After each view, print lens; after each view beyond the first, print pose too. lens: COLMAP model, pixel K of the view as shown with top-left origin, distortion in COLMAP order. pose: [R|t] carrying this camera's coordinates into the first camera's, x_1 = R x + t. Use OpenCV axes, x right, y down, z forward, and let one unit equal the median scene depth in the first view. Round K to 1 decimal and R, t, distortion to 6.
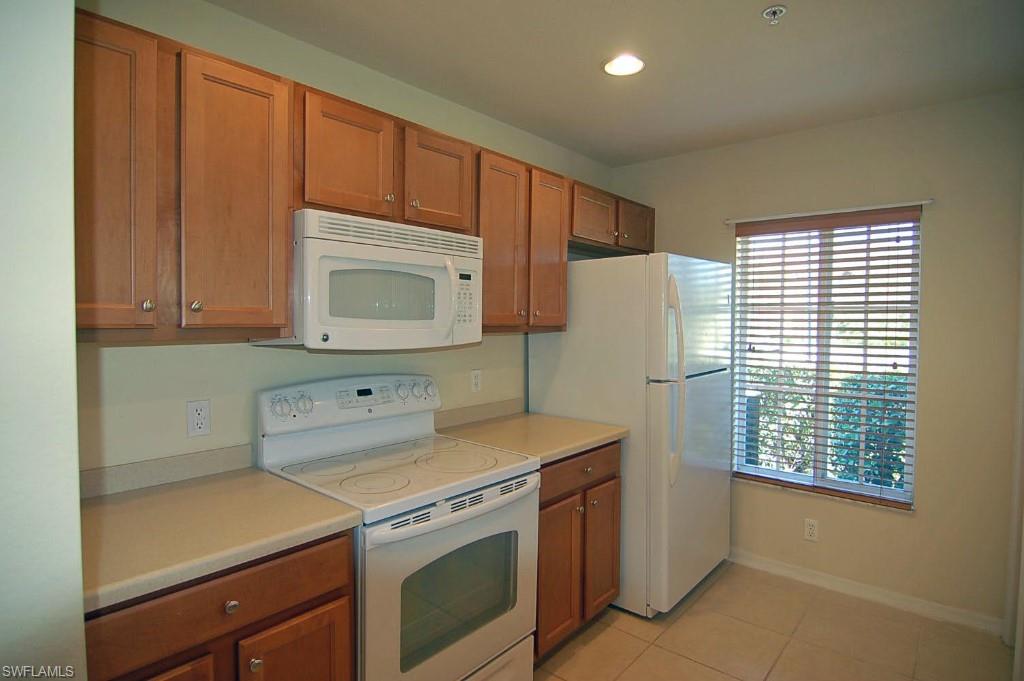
lens RADIAL K [[550.2, 0, 507.3], [0, 550.2, 331.2], [0, 0, 1]] dist [-0.007263, -0.001631]
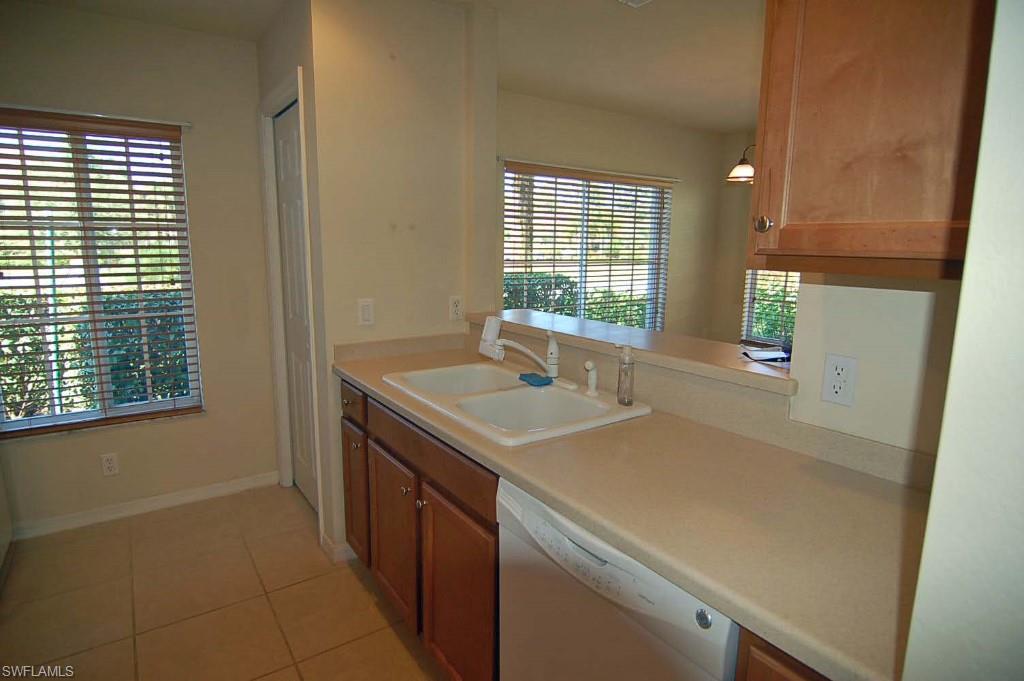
lens RADIAL K [[550.2, 0, 507.3], [0, 550.2, 331.2], [0, 0, 1]] dist [-0.007263, -0.001631]
pose [[0.249315, -0.156809, 0.955643, -0.133883], [0.012539, 0.987244, 0.158722, -0.002817], [-0.968341, -0.027589, 0.248101, 0.114200]]
